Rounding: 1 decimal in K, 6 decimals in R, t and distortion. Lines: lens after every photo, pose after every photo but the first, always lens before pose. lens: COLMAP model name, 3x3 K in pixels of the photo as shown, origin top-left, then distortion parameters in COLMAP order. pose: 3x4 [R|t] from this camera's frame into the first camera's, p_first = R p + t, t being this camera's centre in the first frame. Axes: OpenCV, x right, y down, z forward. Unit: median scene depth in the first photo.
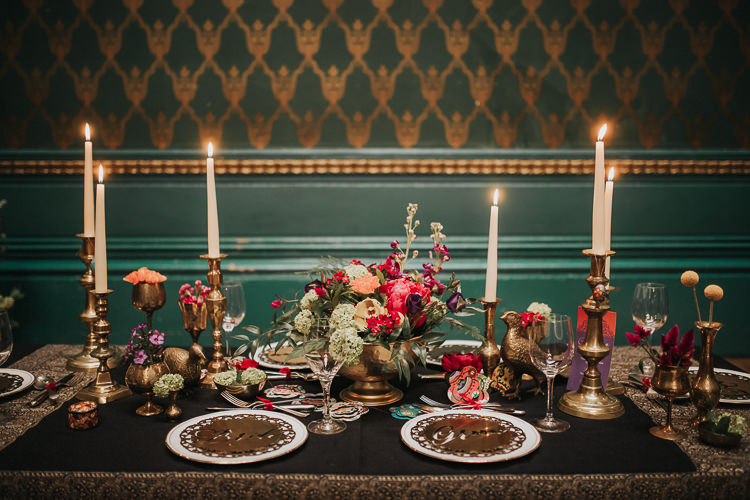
lens RADIAL K [[731.2, 0, 361.3], [0, 731.2, 253.0], [0, 0, 1]] dist [-0.037555, 0.022316]
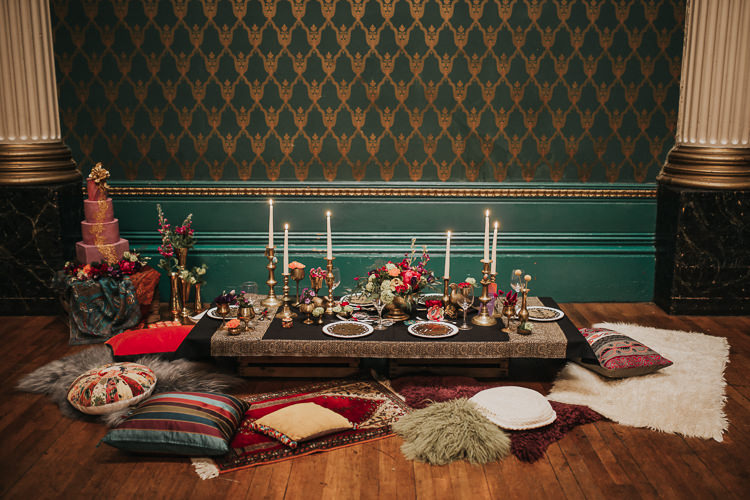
lens RADIAL K [[731.2, 0, 361.3], [0, 731.2, 253.0], [0, 0, 1]] dist [-0.037555, 0.022316]
pose [[0.999763, 0.004720, -0.021251, -0.044464], [-0.003079, 0.997057, 0.076608, -0.172547], [0.021550, -0.076525, 0.996835, -1.201506]]
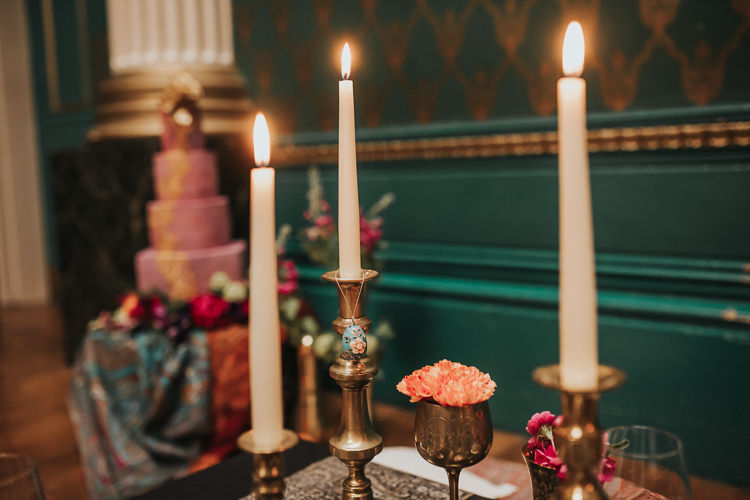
lens RADIAL K [[731.2, 0, 361.3], [0, 731.2, 253.0], [0, 0, 1]] dist [-0.037555, 0.022316]
pose [[0.763961, 0.051281, -0.643222, -0.060973], [-0.038357, 0.998683, 0.034064, -0.057634], [0.644121, -0.001351, 0.764922, 0.633515]]
